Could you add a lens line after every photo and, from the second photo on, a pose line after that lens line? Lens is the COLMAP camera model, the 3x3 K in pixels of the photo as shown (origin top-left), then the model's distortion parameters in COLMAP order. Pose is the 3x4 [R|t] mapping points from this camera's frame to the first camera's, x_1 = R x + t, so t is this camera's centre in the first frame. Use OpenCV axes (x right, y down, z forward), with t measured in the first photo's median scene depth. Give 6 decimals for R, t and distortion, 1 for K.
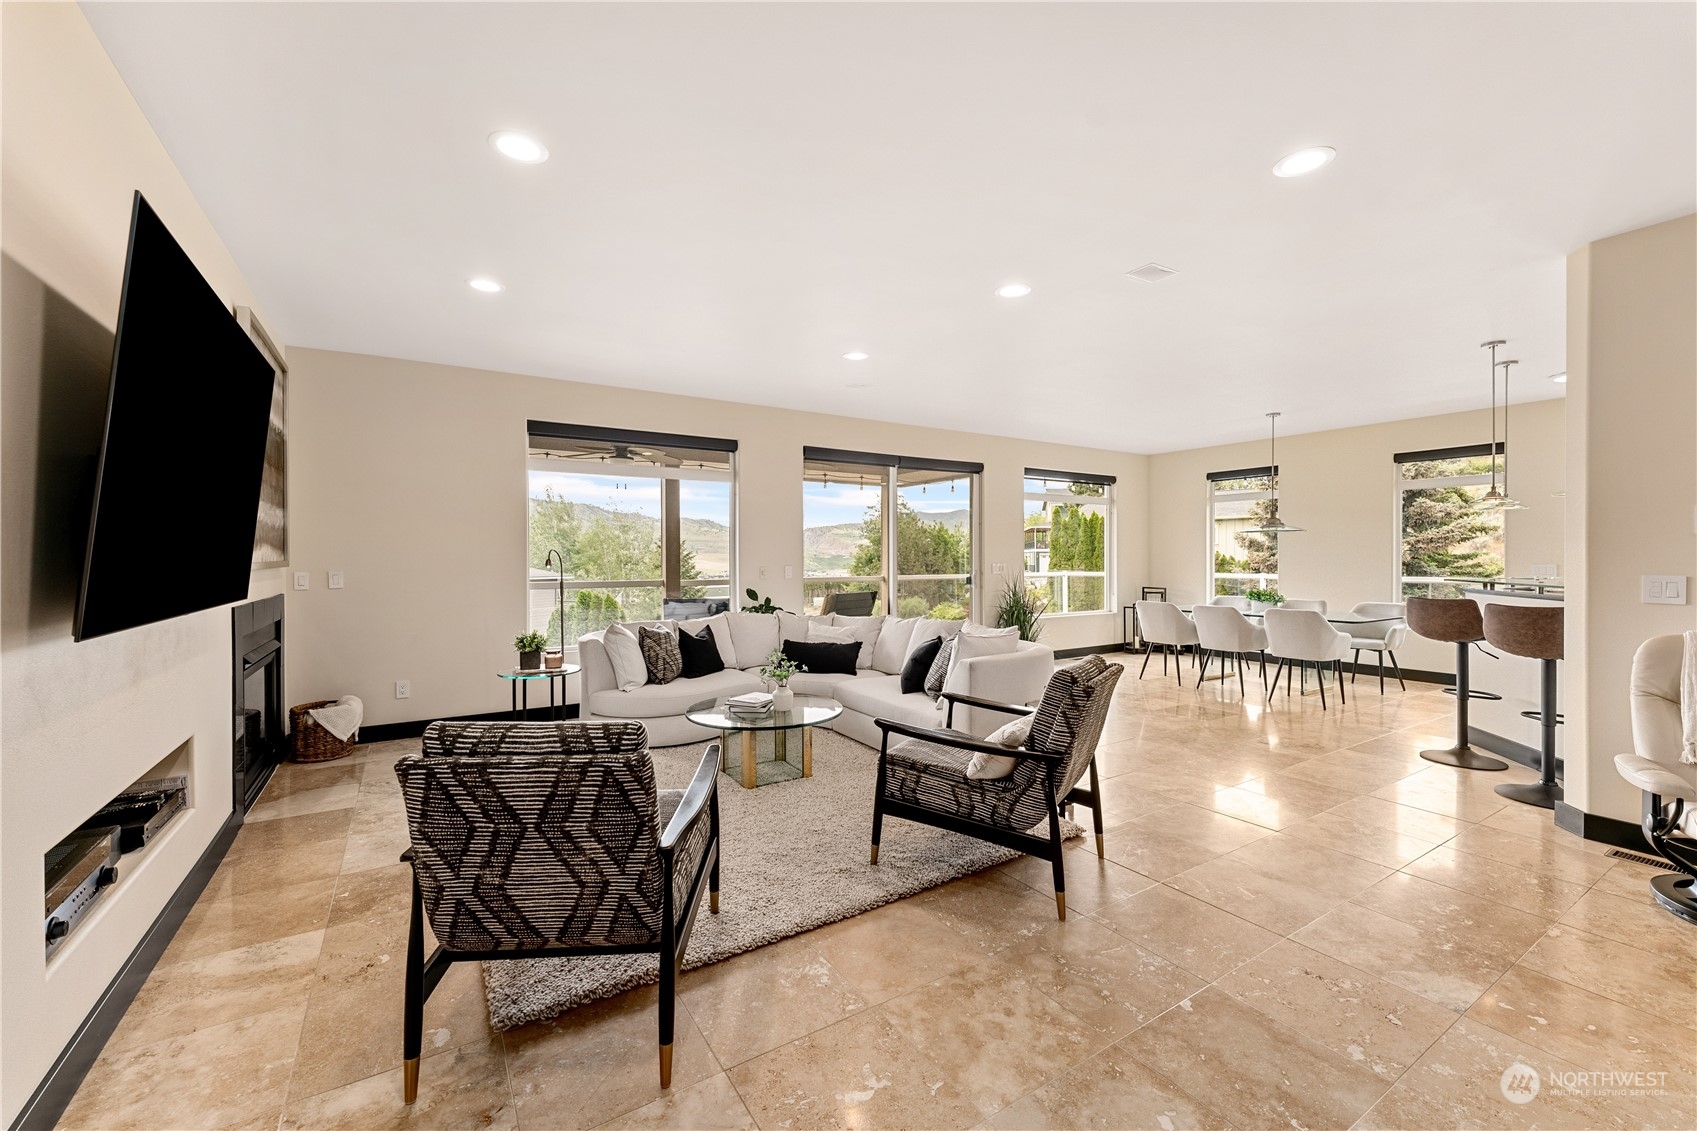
lens RADIAL K [[702.6, 0, 848.9], [0, 702.6, 544.1], [0, 0, 1]] dist [0.001719, 0.000487]
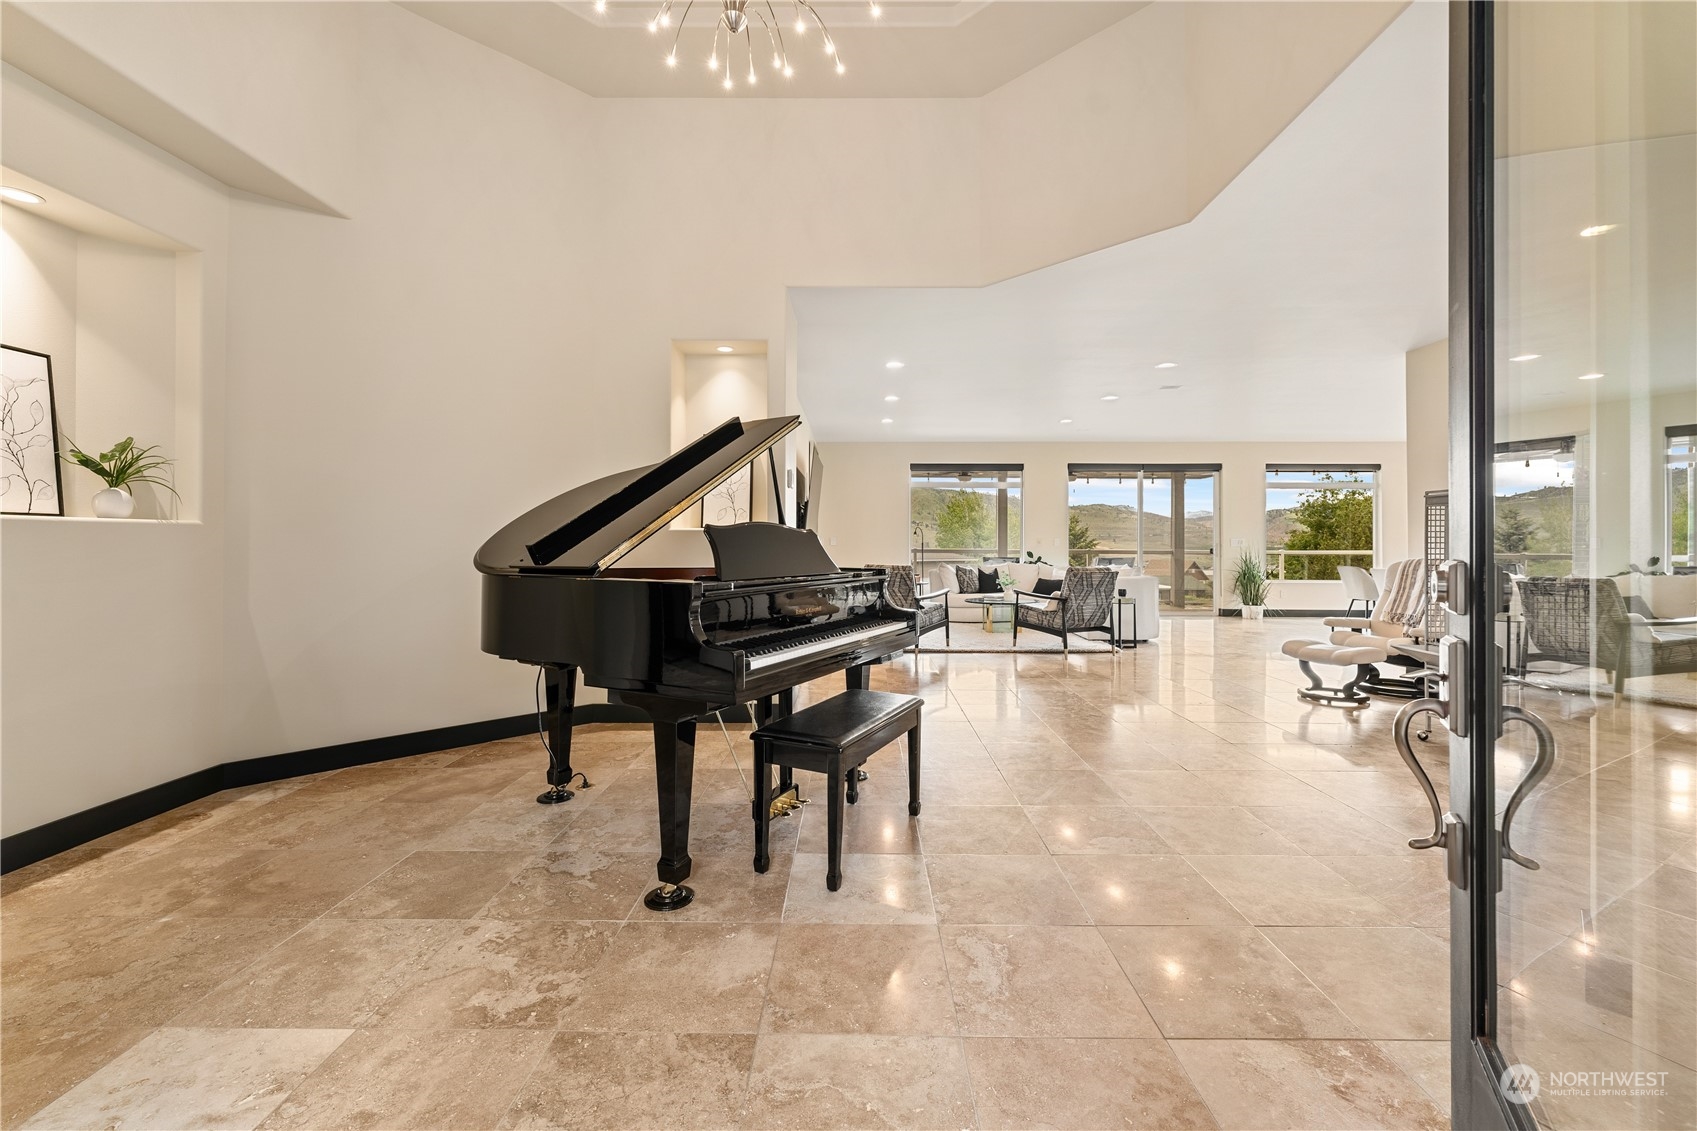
lens RADIAL K [[693.5, 0, 847.2], [0, 693.5, 557.2], [0, 0, 1]] dist [0.001381, 0.000396]
pose [[0.845046, 0.020298, -0.534309, 0.447120], [0.000600, 0.999243, 0.038909, 0.016699], [0.534694, -0.033201, 0.844393, -0.747068]]
